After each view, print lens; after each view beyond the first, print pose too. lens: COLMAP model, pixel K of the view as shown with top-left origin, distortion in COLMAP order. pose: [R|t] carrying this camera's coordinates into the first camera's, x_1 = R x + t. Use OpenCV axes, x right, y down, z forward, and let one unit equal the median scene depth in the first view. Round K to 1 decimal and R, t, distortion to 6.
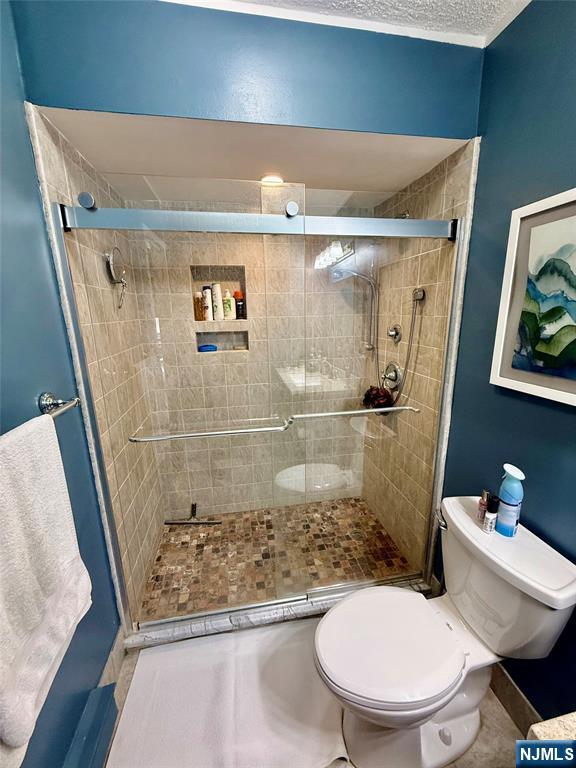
lens RADIAL K [[307.0, 0, 288.6], [0, 307.0, 382.4], [0, 0, 1]] dist [-0.000123, -0.000055]
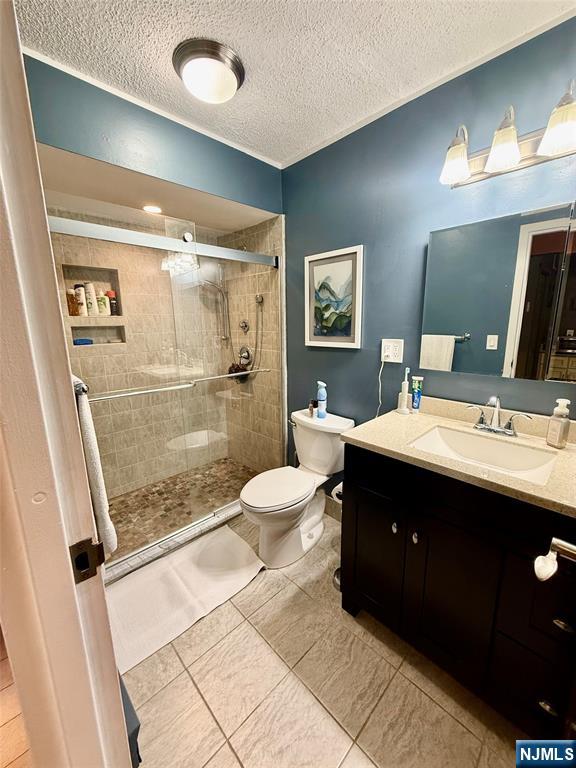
lens RADIAL K [[307.0, 0, 288.5], [0, 307.0, 383.8], [0, 0, 1]] dist [-0.000123, -0.000055]
pose [[0.830653, -0.102901, 0.547199, -0.309347], [0.124251, 0.992249, -0.002020, 0.144507], [-0.542750, 0.069668, 0.837000, -0.321985]]
